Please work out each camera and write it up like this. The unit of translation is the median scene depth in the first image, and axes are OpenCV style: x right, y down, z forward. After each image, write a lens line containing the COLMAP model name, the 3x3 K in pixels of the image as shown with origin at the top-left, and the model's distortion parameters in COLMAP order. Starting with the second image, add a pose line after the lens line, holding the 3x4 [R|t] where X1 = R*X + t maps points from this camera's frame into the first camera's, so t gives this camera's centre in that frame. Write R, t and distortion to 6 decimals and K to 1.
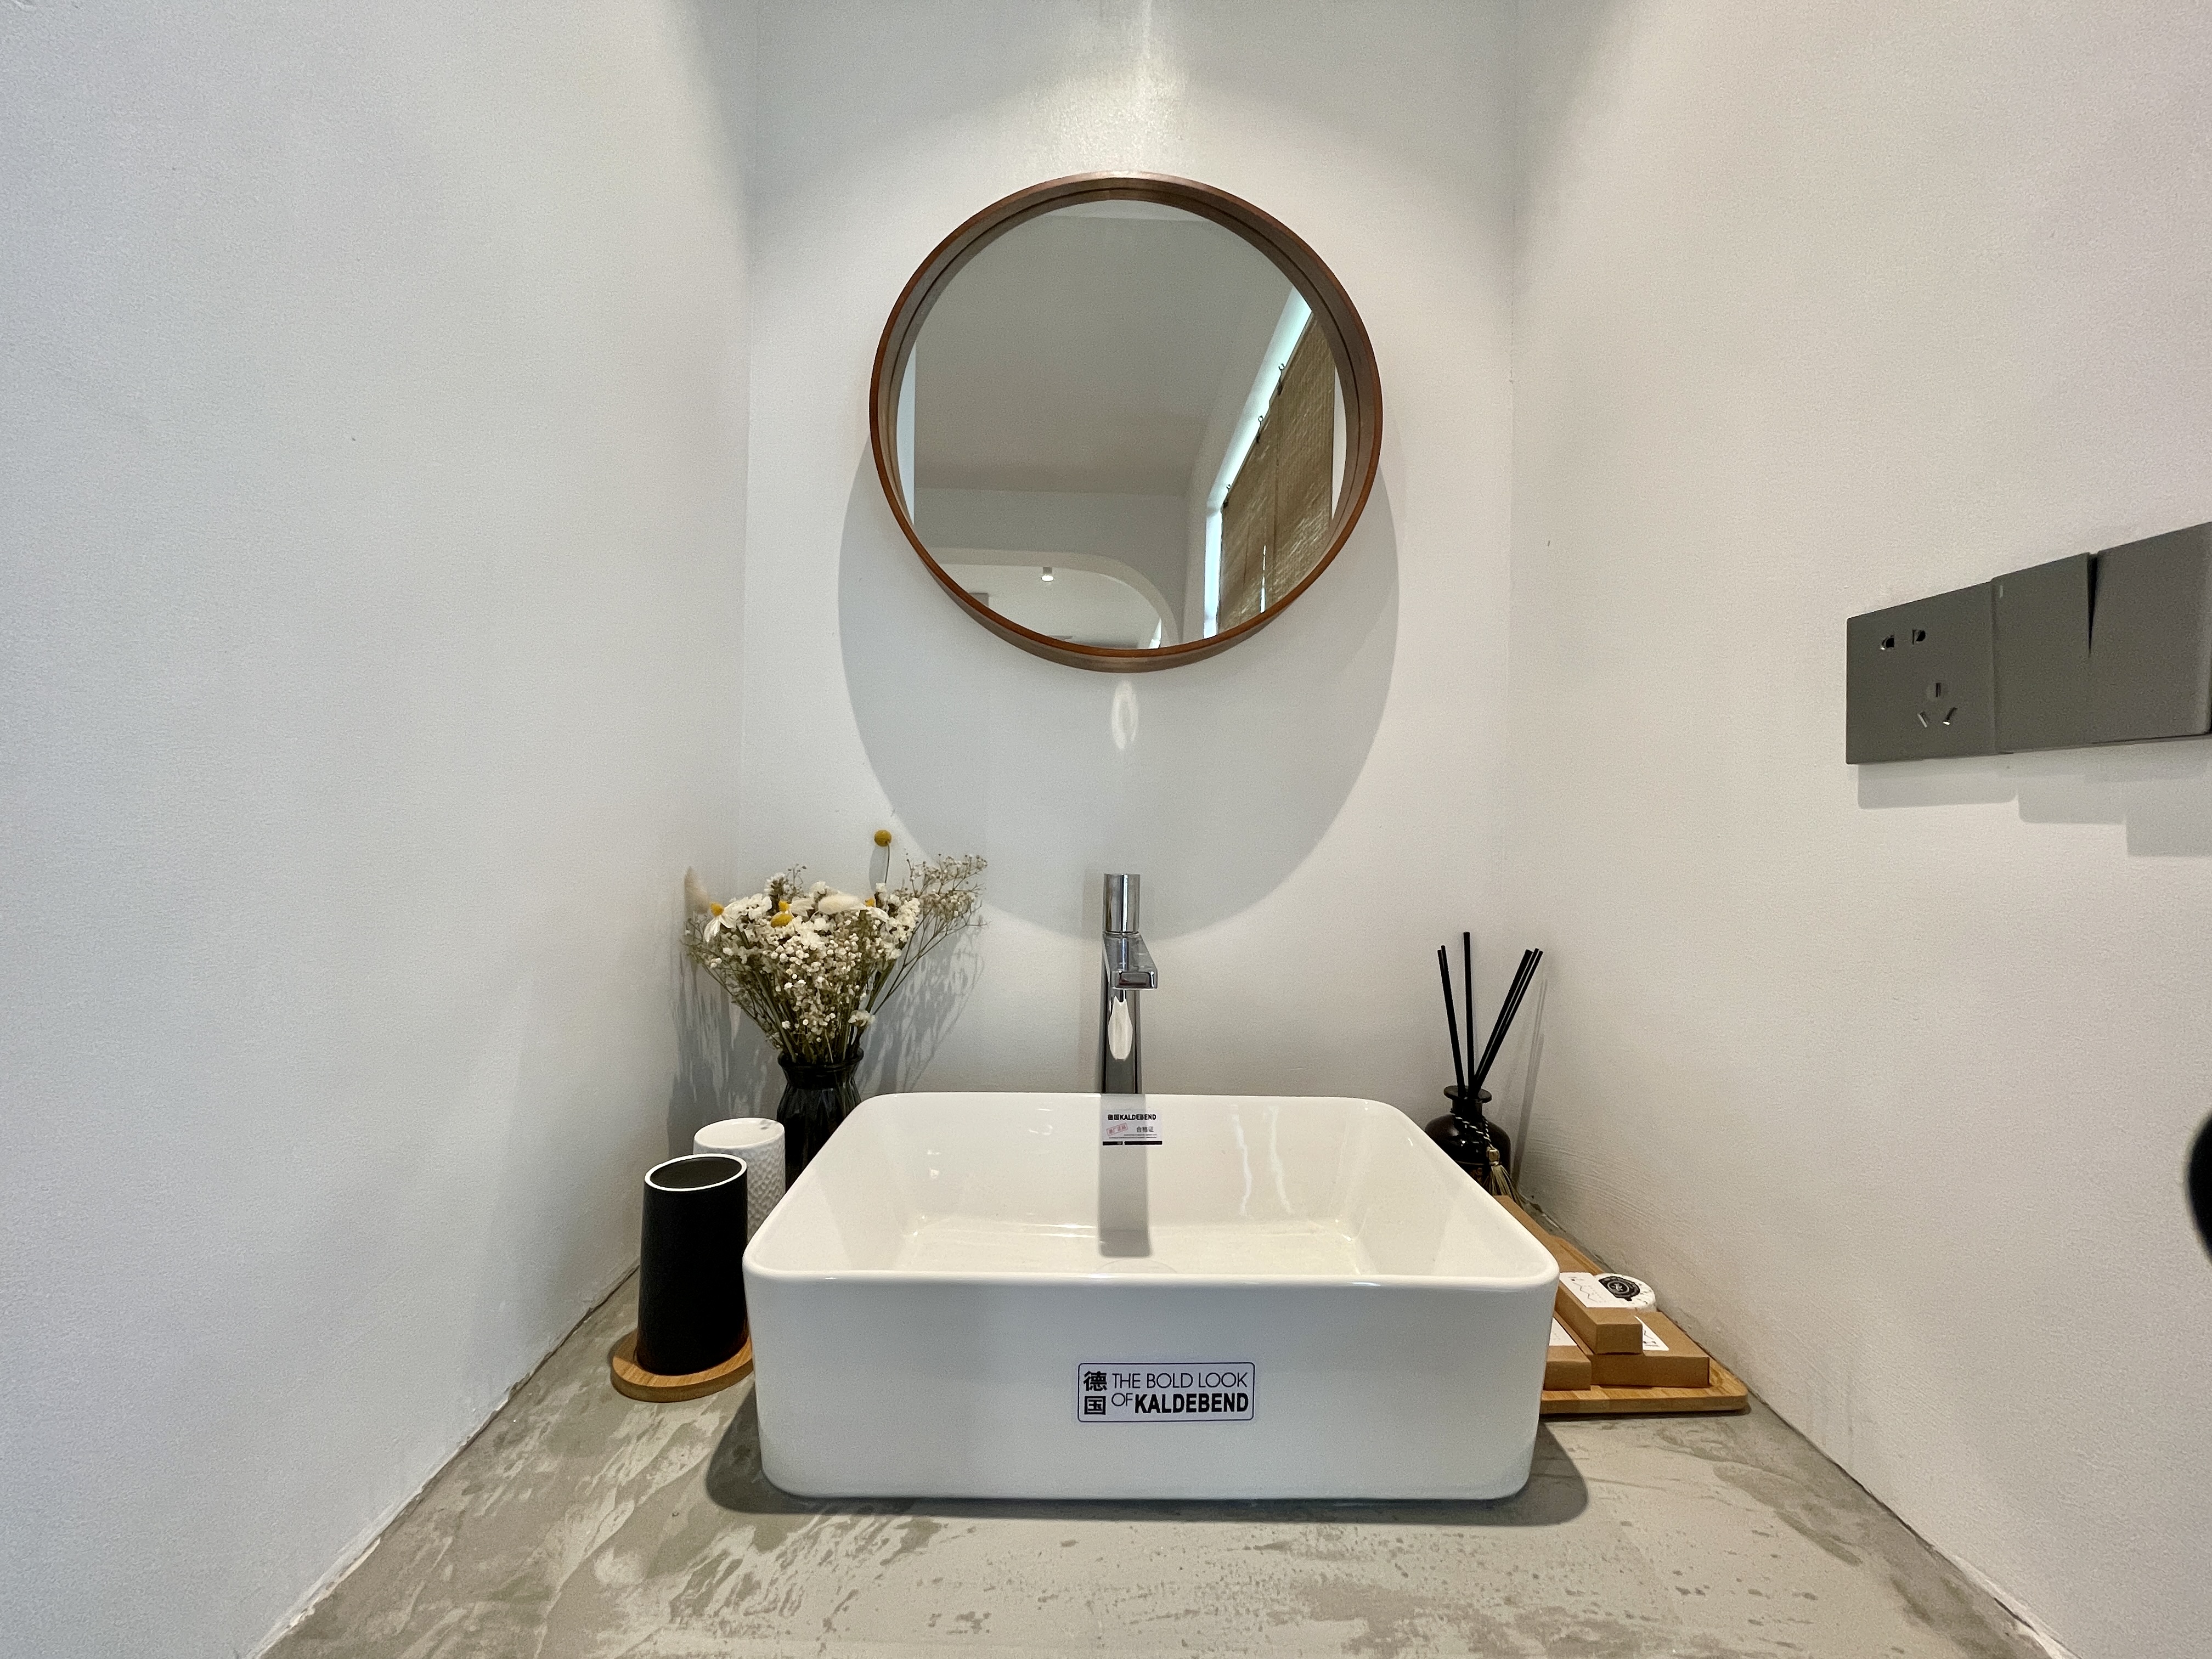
lens RADIAL K [[890.2, 0, 1105.9], [0, 890.2, 821.7], [0, 0, 1]] dist [-0.001388, 0.000970]
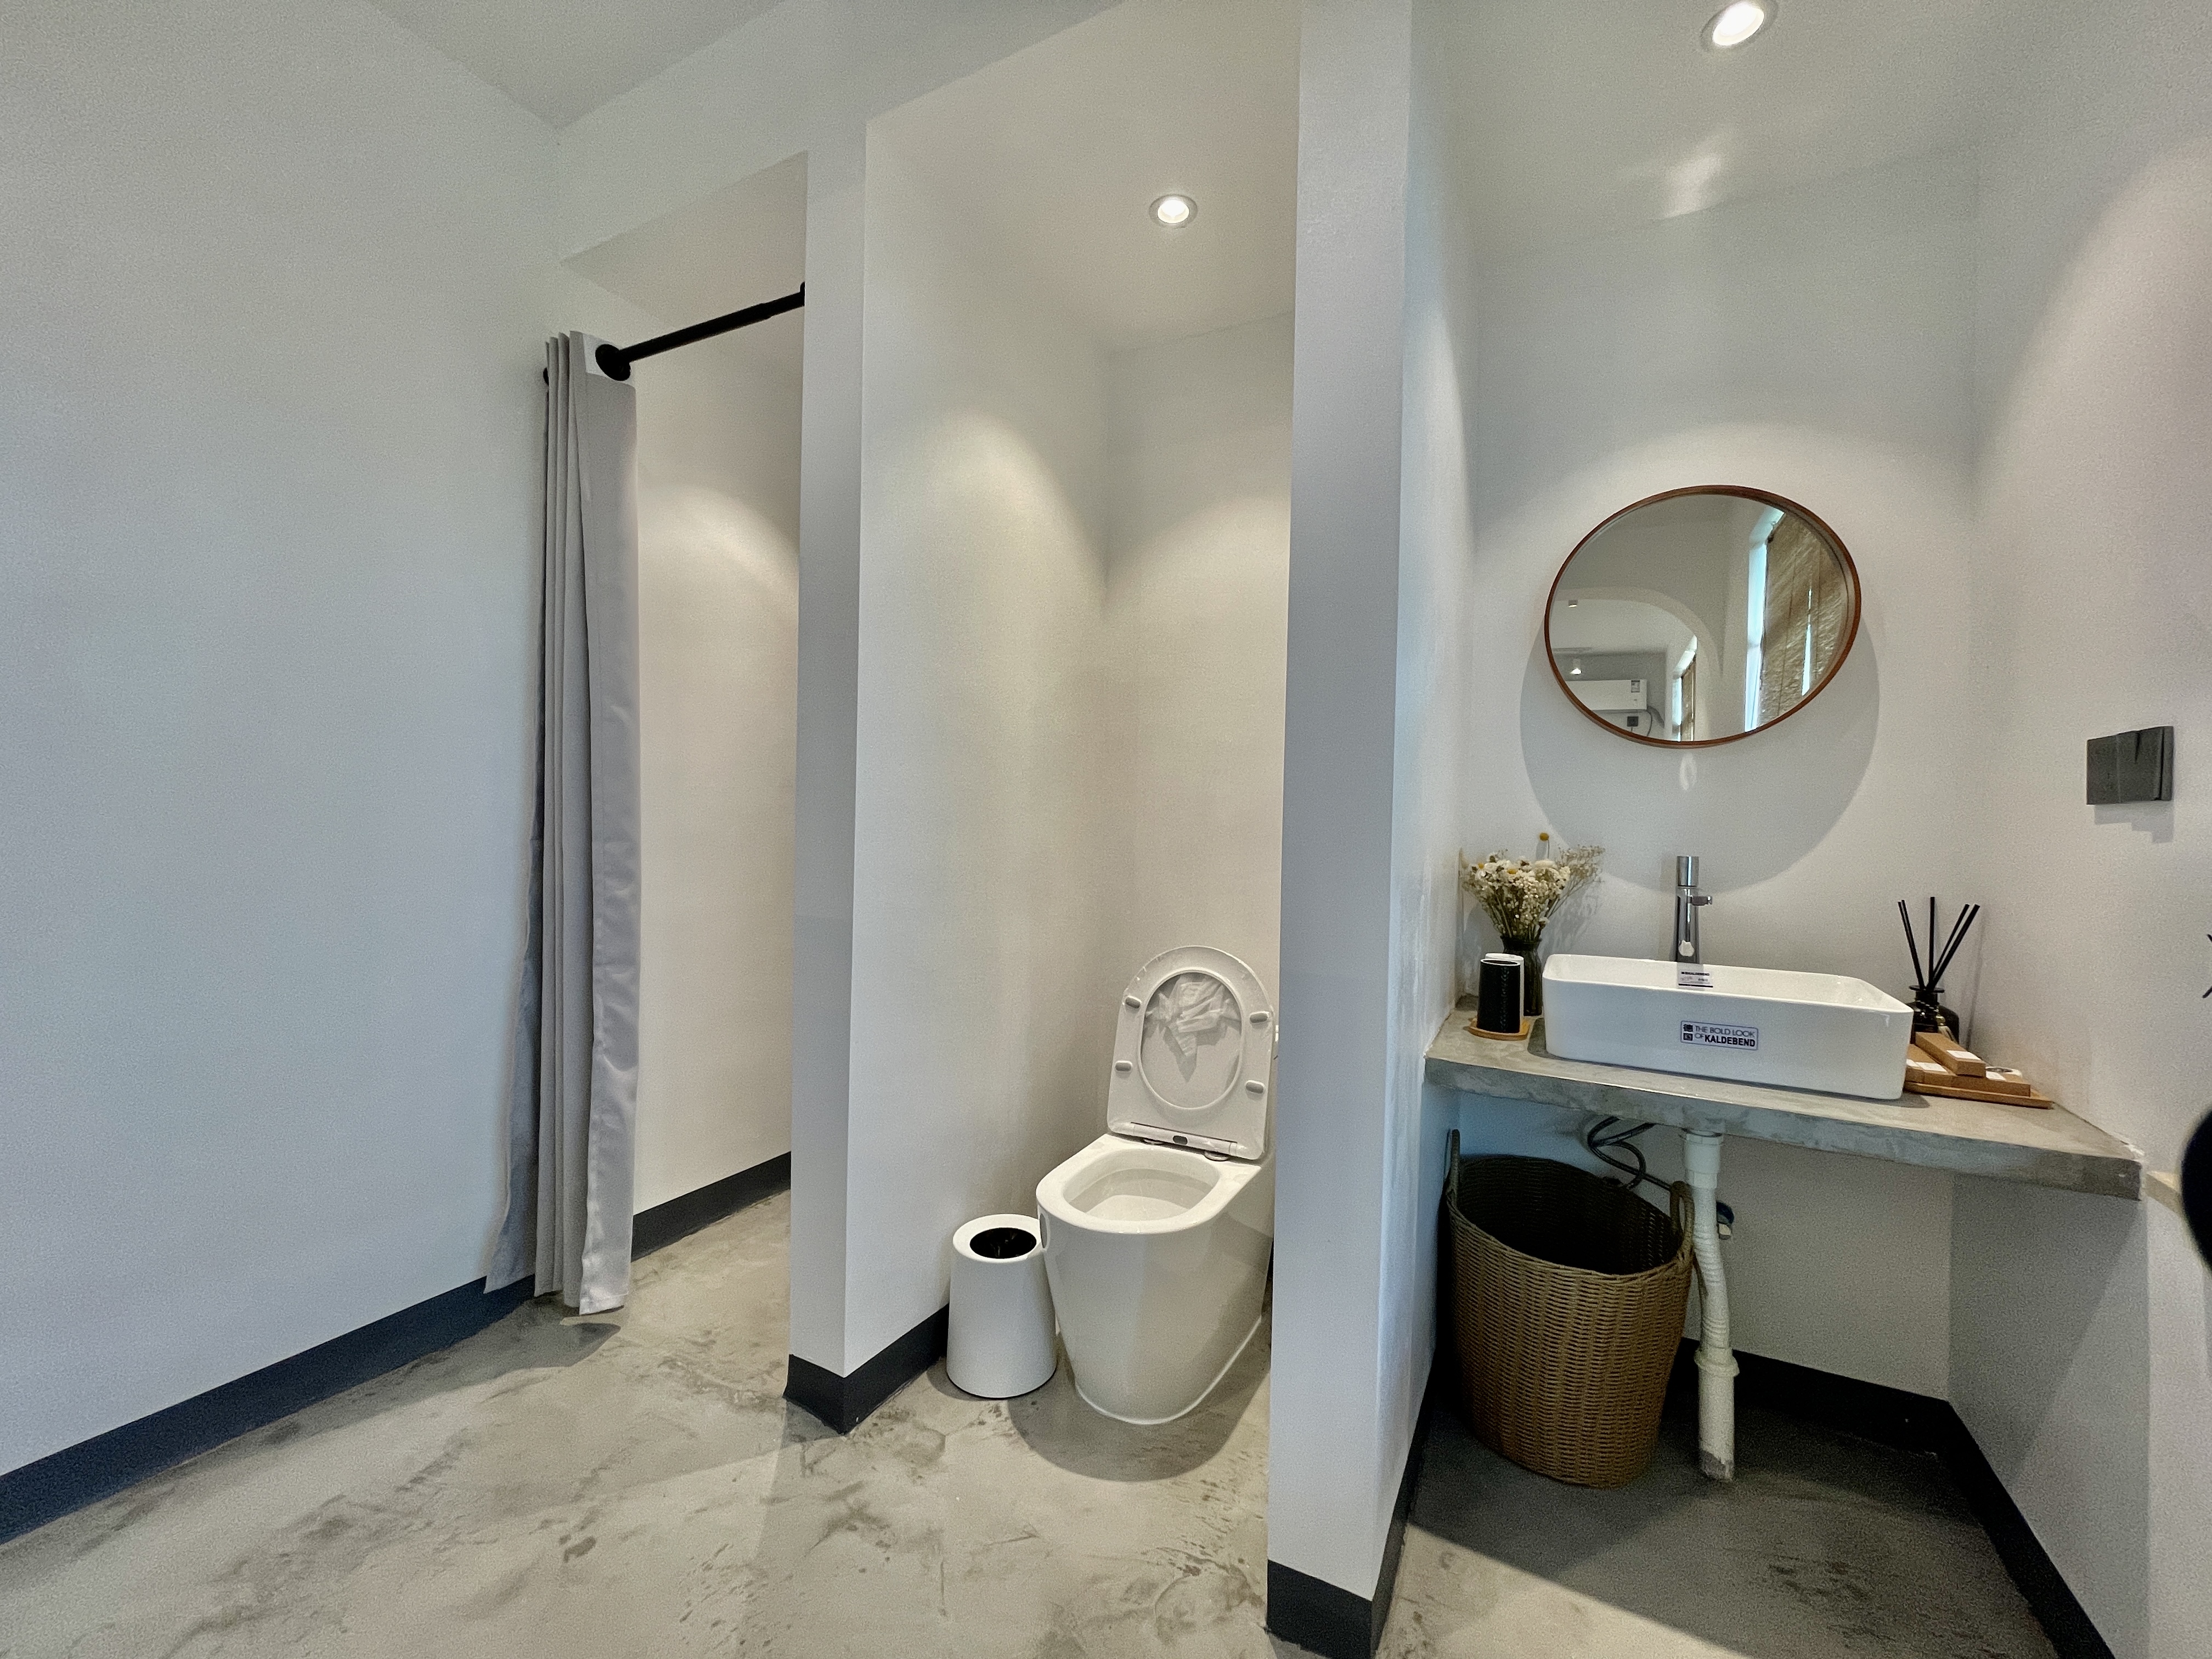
lens RADIAL K [[890.2, 0, 1105.8], [0, 890.2, 825.5], [0, 0, 1]] dist [-0.001388, 0.000970]
pose [[0.869019, 0.004289, -0.494760, -0.121666], [-0.007053, 0.999968, -0.003720, 0.007580], [0.494728, 0.006722, 0.869022, -1.285203]]
